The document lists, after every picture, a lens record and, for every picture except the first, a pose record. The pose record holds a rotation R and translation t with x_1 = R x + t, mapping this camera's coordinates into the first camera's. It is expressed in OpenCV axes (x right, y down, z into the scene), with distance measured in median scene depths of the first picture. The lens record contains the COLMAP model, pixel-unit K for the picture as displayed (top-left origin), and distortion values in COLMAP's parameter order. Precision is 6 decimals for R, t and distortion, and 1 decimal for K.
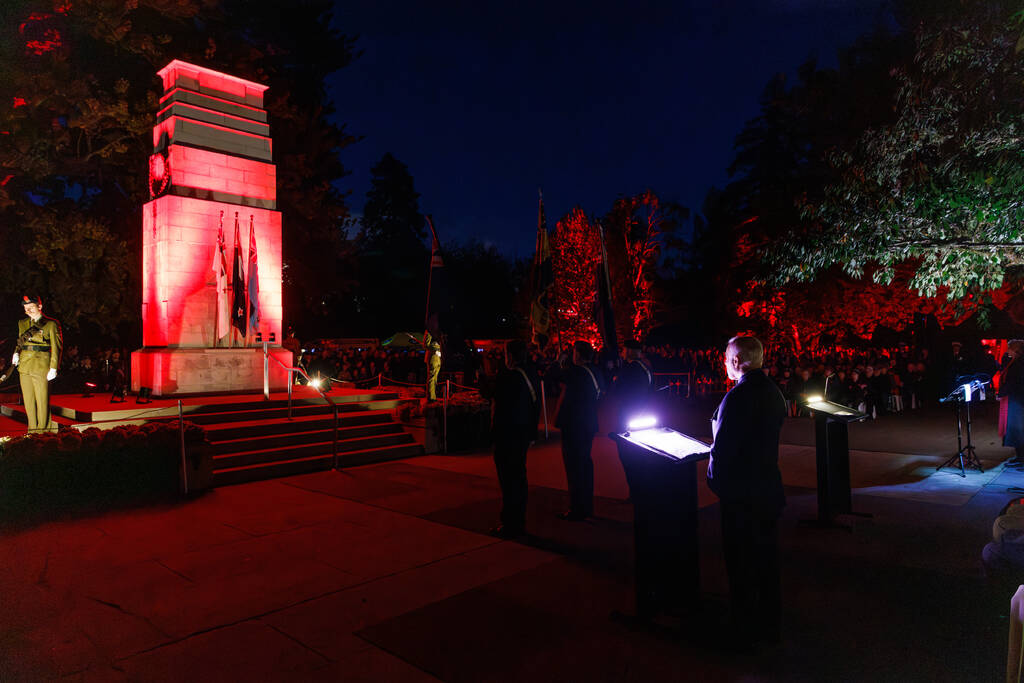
lens RADIAL K [[680.4, 0, 512.0], [0, 680.4, 341.5], [0, 0, 1]] dist [0.022552, 0.001330]
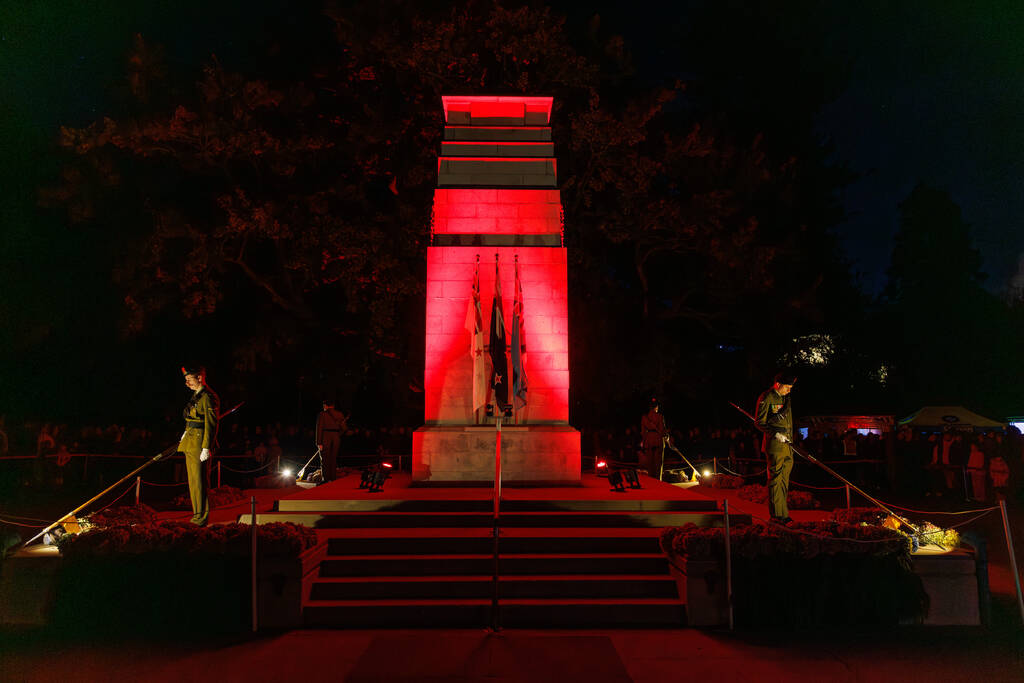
lens RADIAL K [[680.4, 0, 512.0], [0, 680.4, 341.5], [0, 0, 1]] dist [0.022552, 0.001330]
pose [[0.699541, -0.083671, -0.709677, 0.165633], [0.001555, 0.993297, -0.115578, 0.004135], [0.714590, 0.079748, 0.694983, 0.470004]]
